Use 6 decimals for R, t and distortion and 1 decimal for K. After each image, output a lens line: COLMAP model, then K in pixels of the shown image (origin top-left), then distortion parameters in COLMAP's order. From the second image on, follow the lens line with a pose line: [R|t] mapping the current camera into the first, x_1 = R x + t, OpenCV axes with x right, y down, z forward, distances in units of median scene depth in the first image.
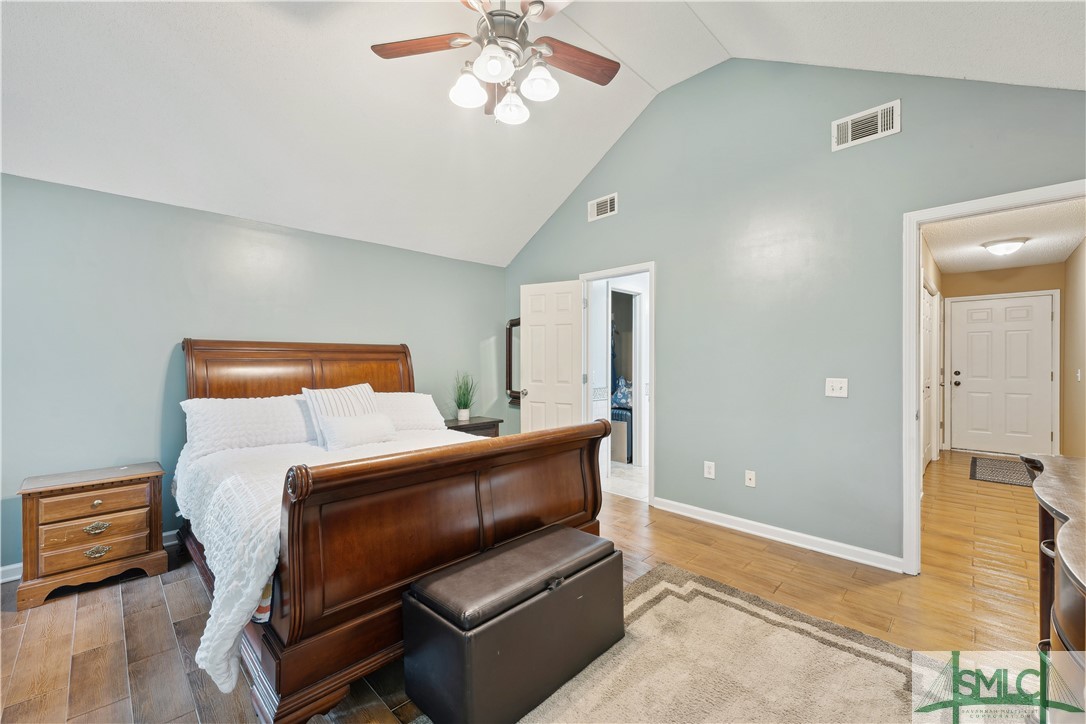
lens RADIAL K [[445.6, 0, 541.7], [0, 445.6, 365.6], [0, 0, 1]] dist [0.000463, 0.000233]
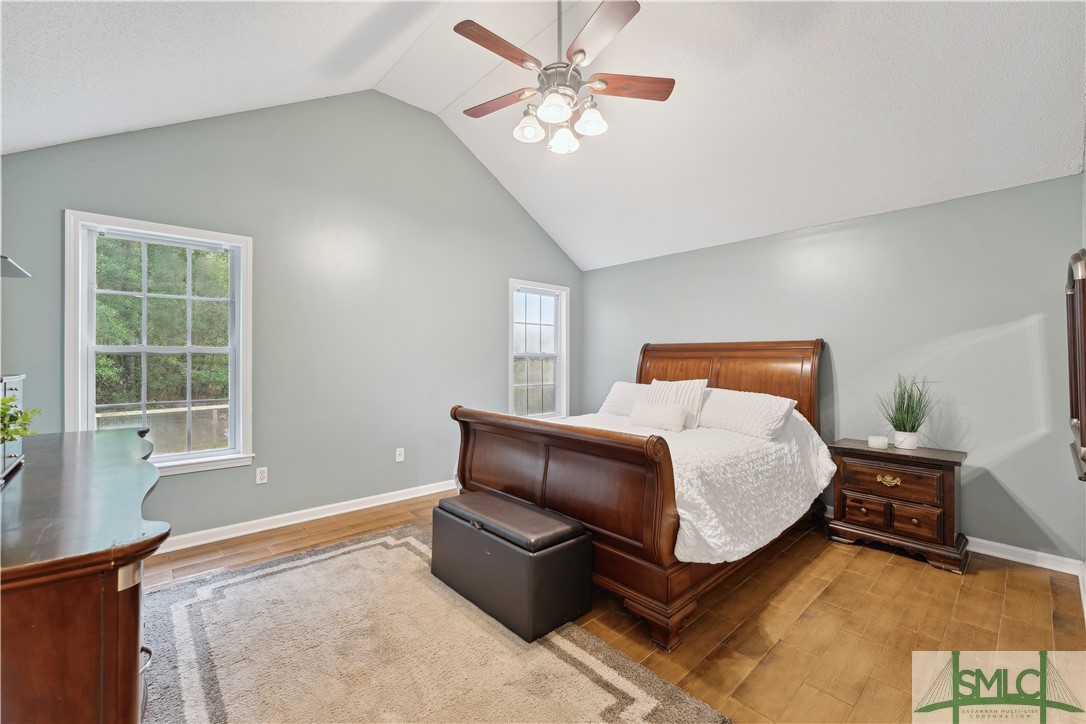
lens RADIAL K [[443.5, 0, 536.9], [0, 443.5, 357.5], [0, 0, 1]] dist [-0.014869, -0.000310]
pose [[-0.070216, 0.002671, -0.997528, 0.681969], [-0.012076, 0.999921, 0.003528, -0.011921], [0.997459, 0.012294, -0.070178, 0.643293]]
